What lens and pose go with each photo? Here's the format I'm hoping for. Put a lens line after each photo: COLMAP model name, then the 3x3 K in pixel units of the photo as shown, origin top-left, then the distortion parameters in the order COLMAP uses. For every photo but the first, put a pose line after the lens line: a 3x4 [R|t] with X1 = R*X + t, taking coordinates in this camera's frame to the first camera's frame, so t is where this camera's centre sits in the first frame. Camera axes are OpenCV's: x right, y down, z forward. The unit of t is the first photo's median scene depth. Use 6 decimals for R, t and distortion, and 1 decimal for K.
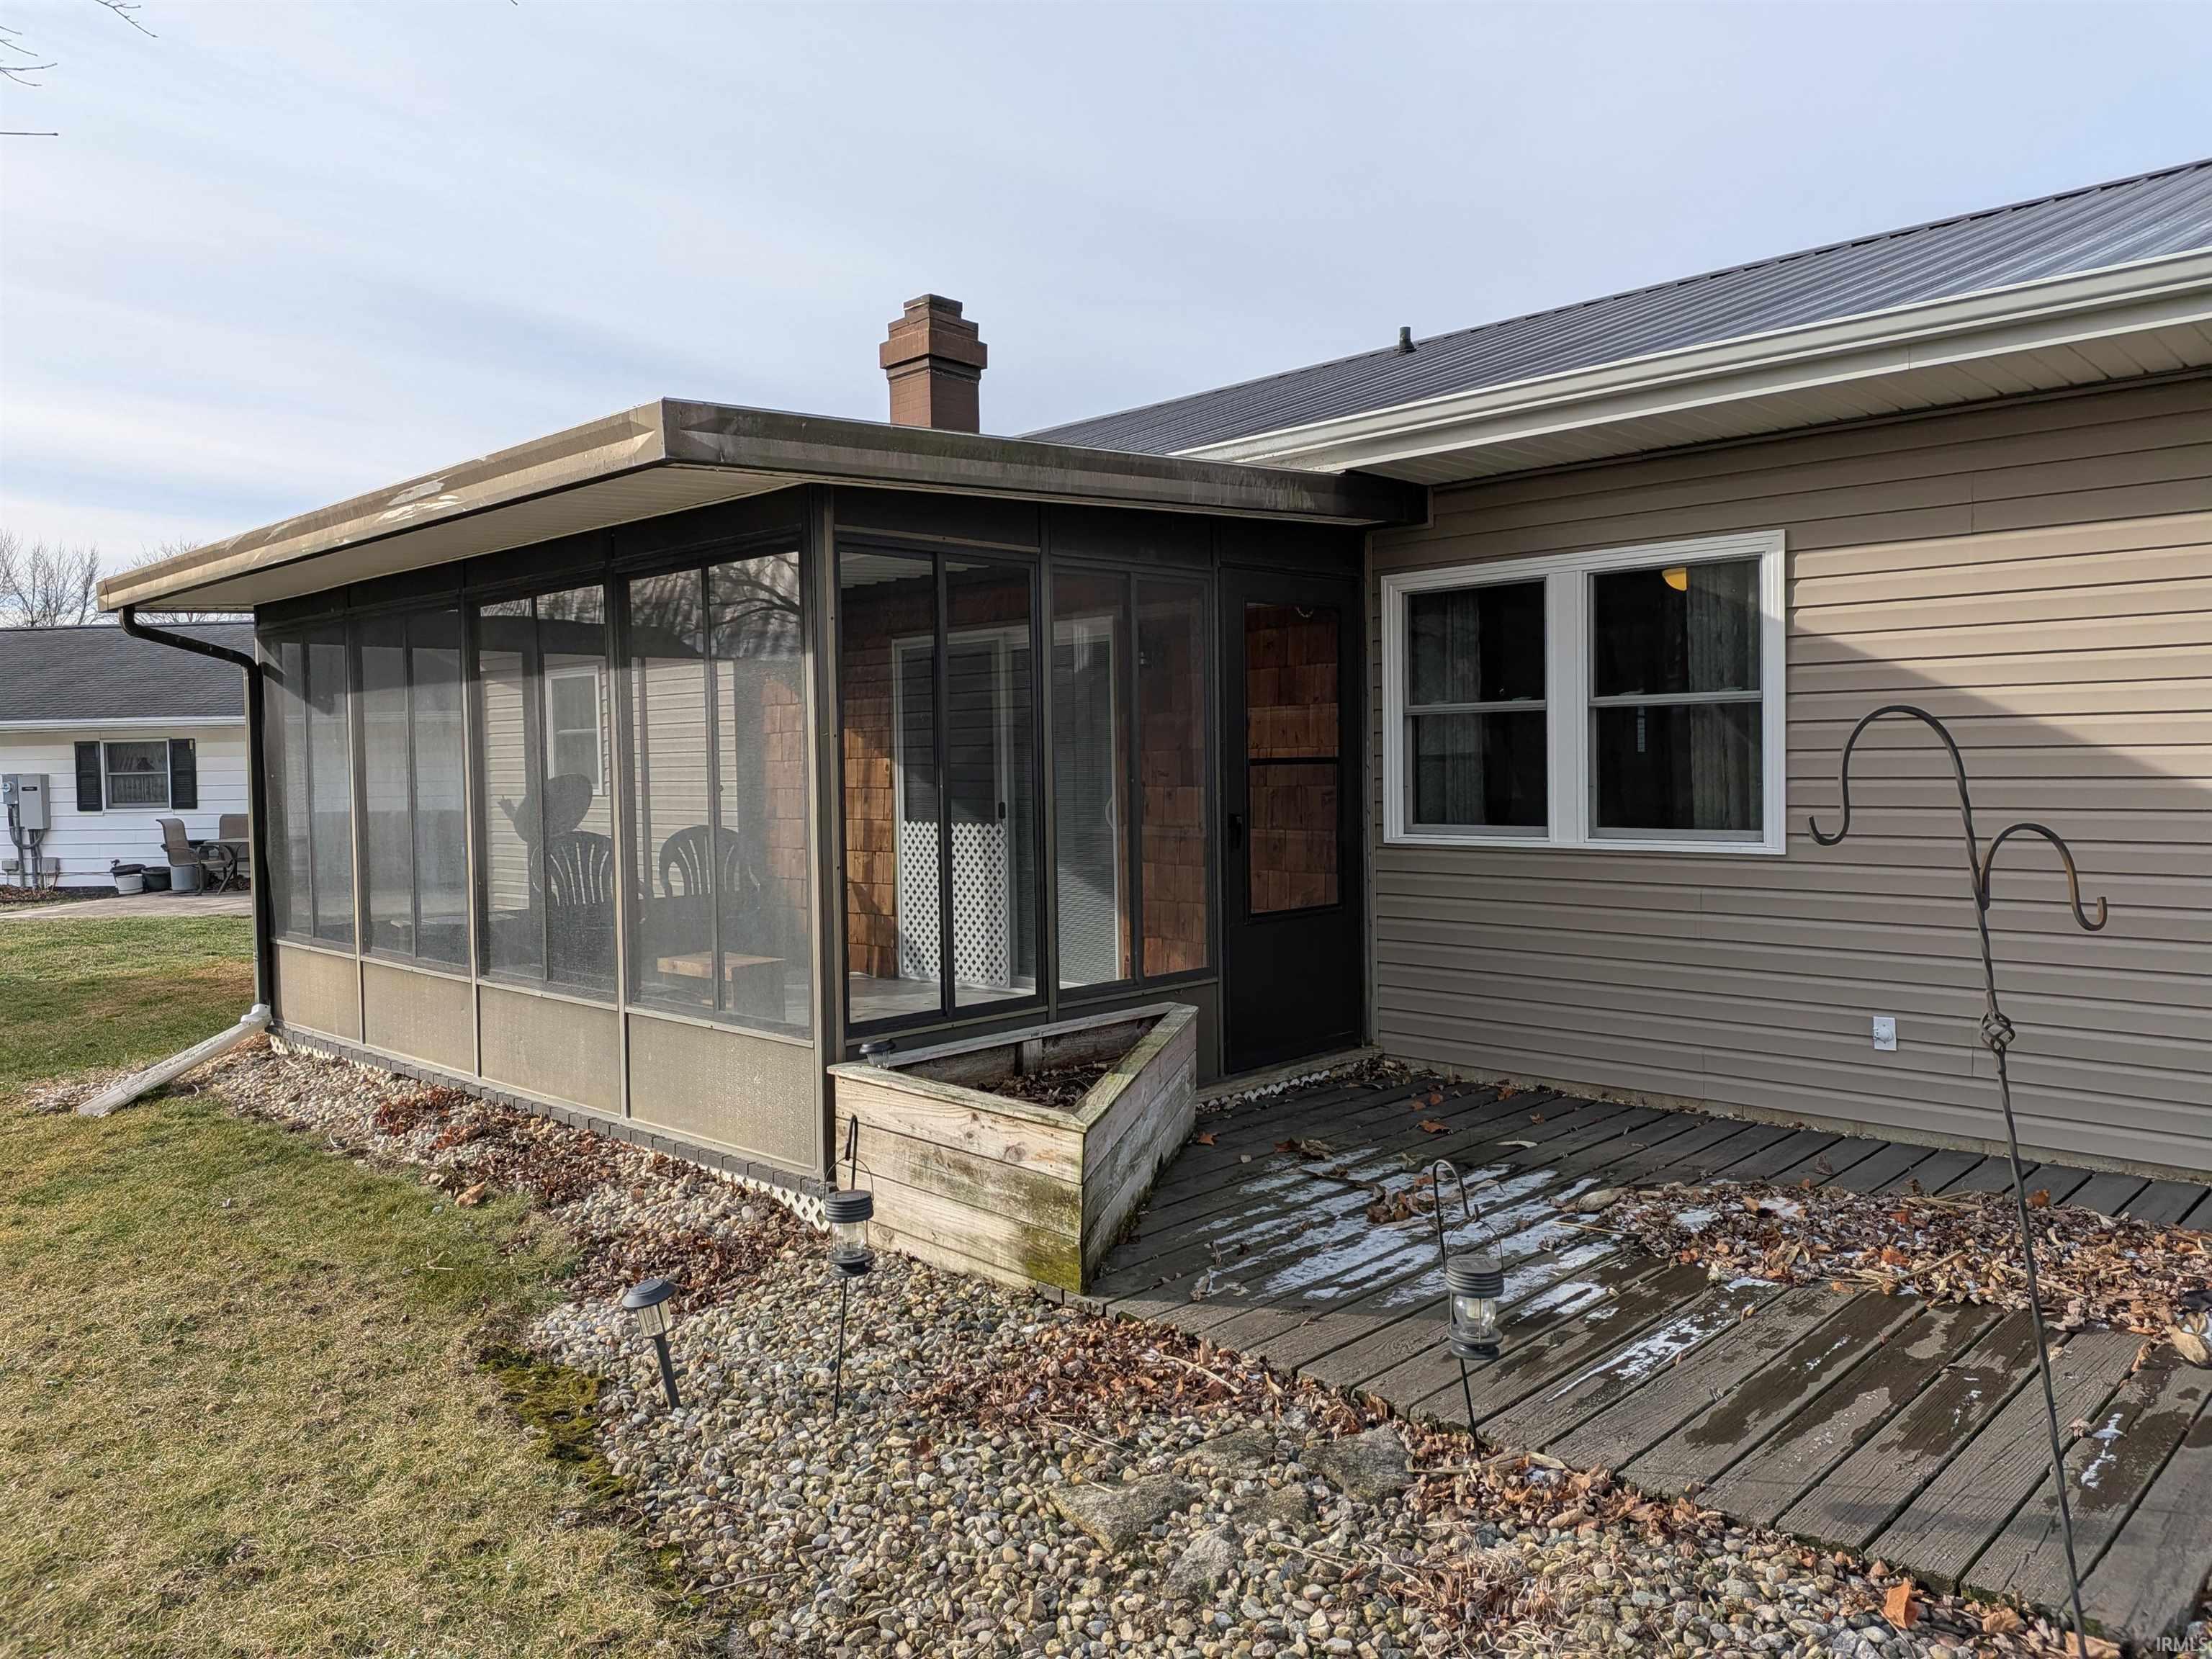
lens RADIAL K [[1602.6, 0, 1106.0], [0, 1602.6, 829.5], [0, 0, 1]] dist [0.090258, -0.135773]
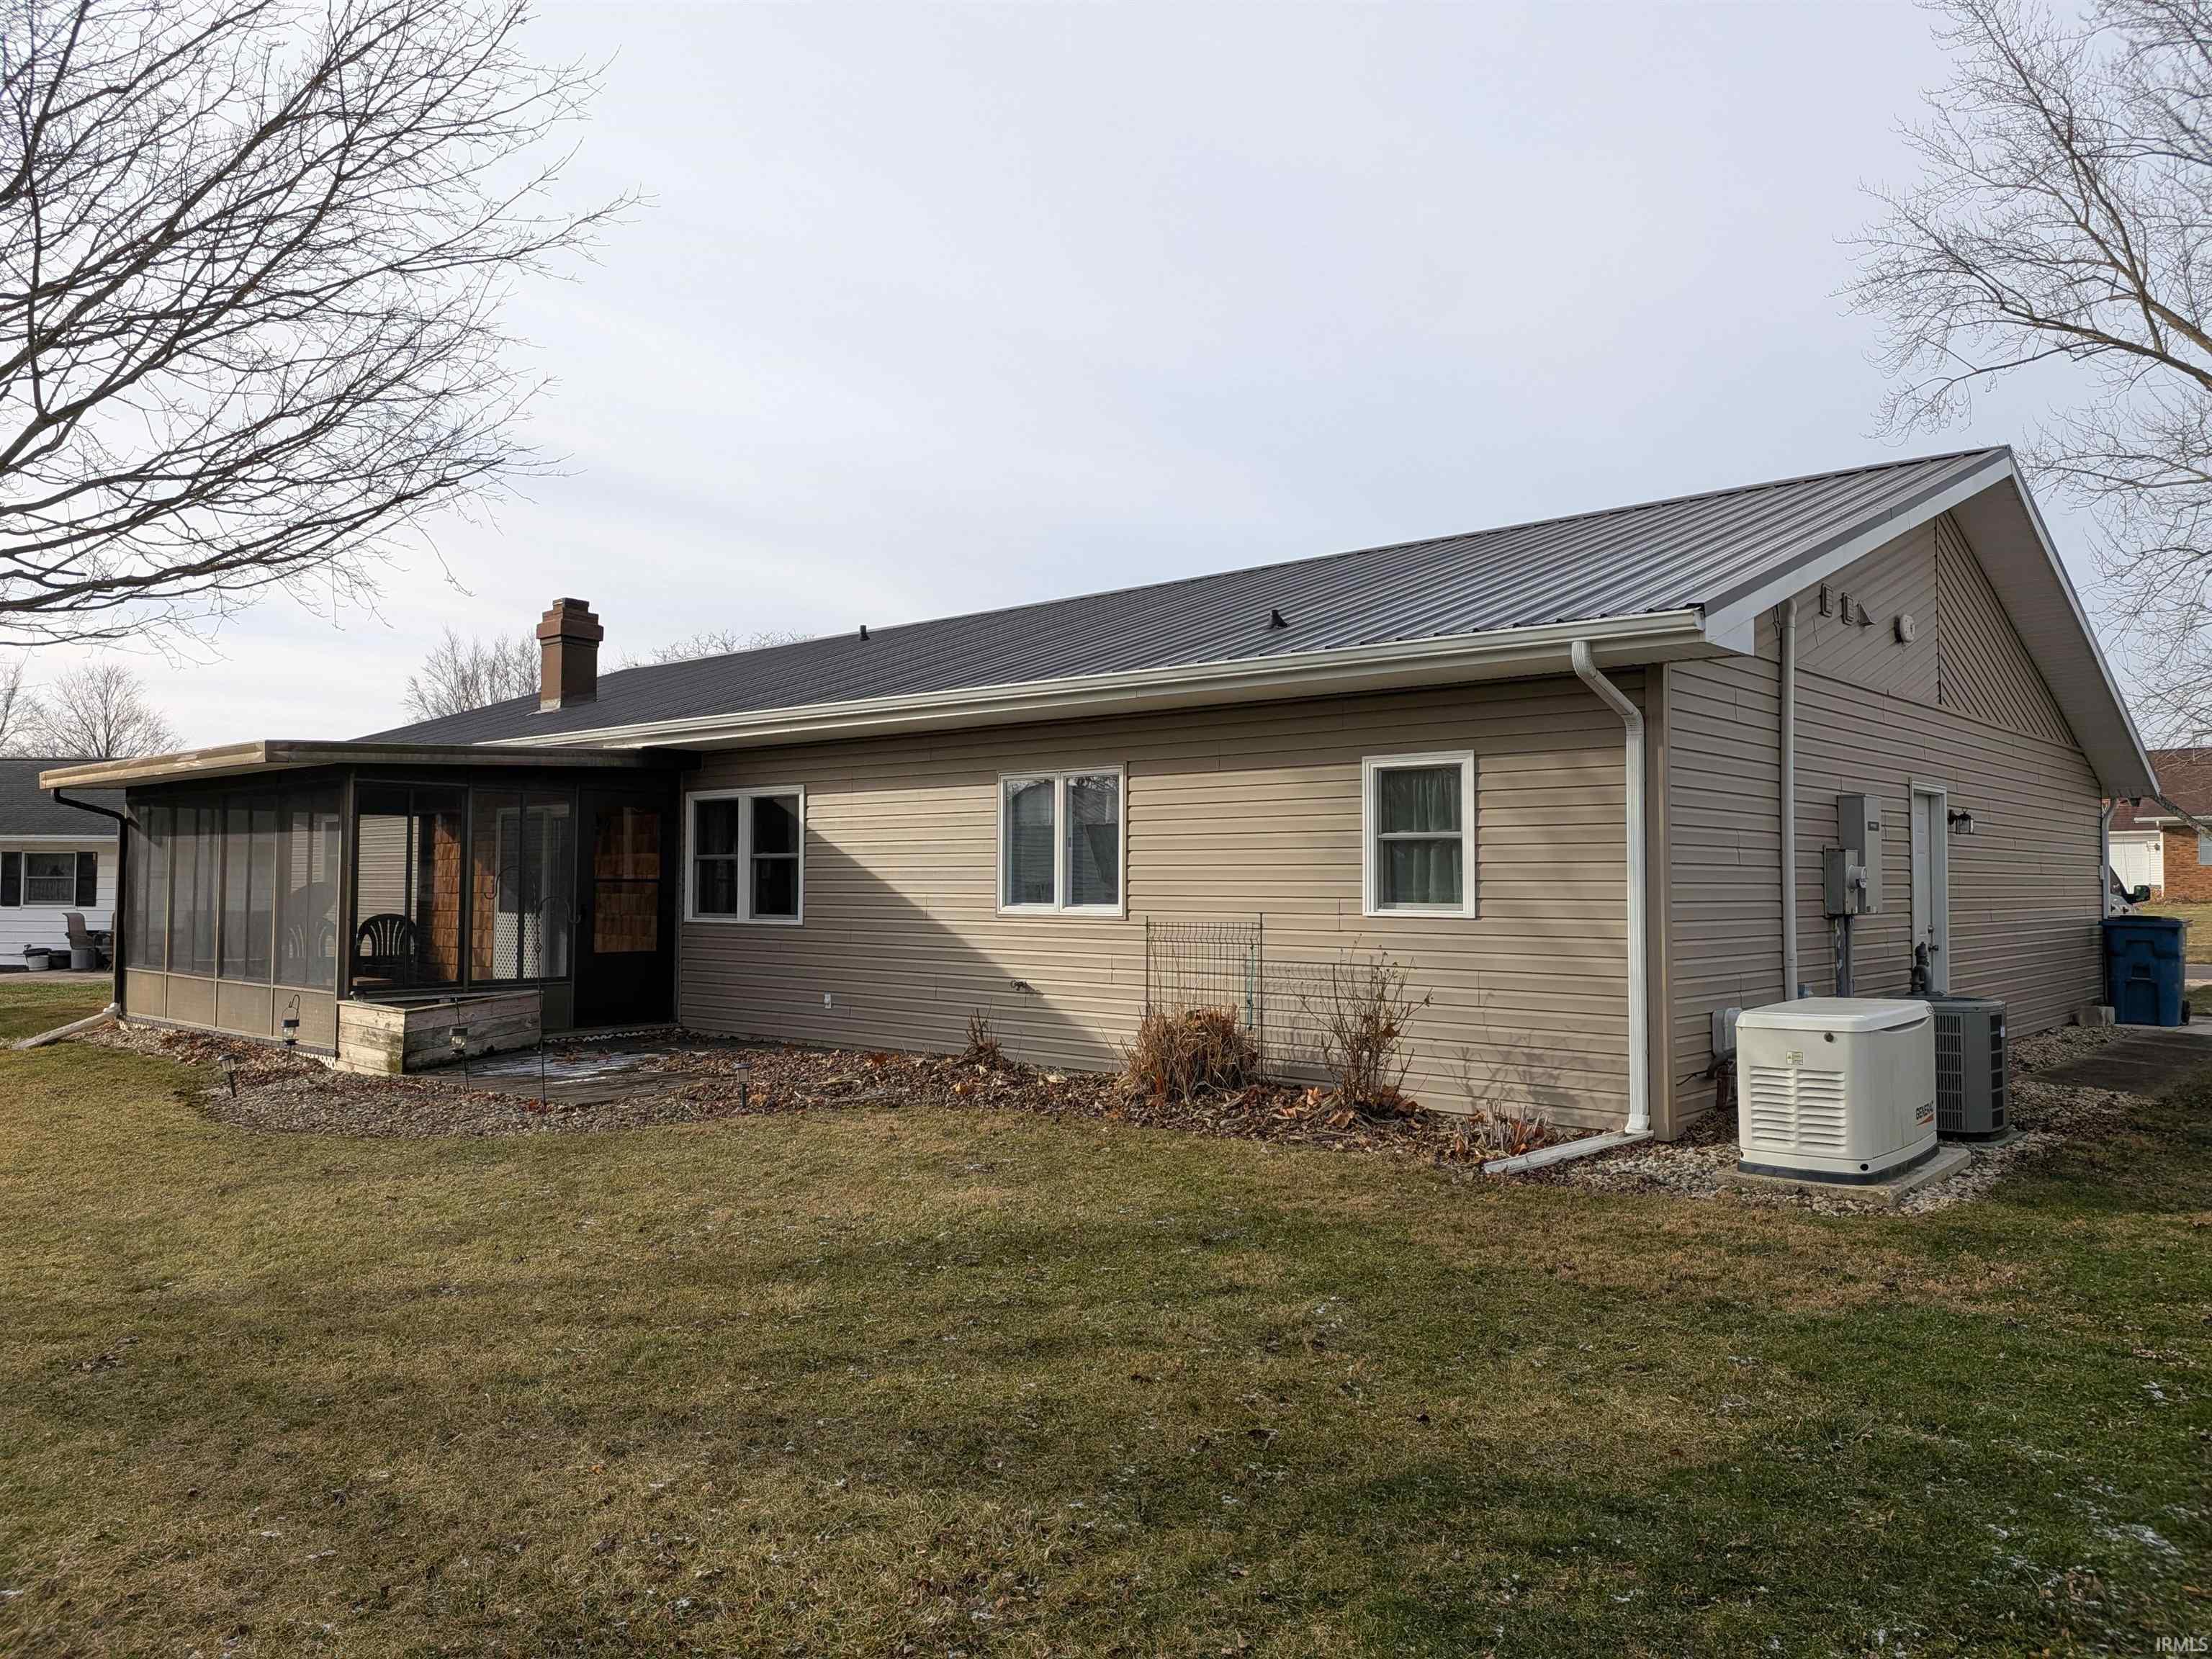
lens RADIAL K [[1602.6, 0, 1106.0], [0, 1602.6, 829.5], [0, 0, 1]] dist [0.090258, -0.135773]
pose [[0.998901, 0.023204, 0.040730, 0.574305], [-0.019928, 0.996670, -0.079074, 0.038820], [-0.042429, 0.078176, 0.996036, -0.986857]]
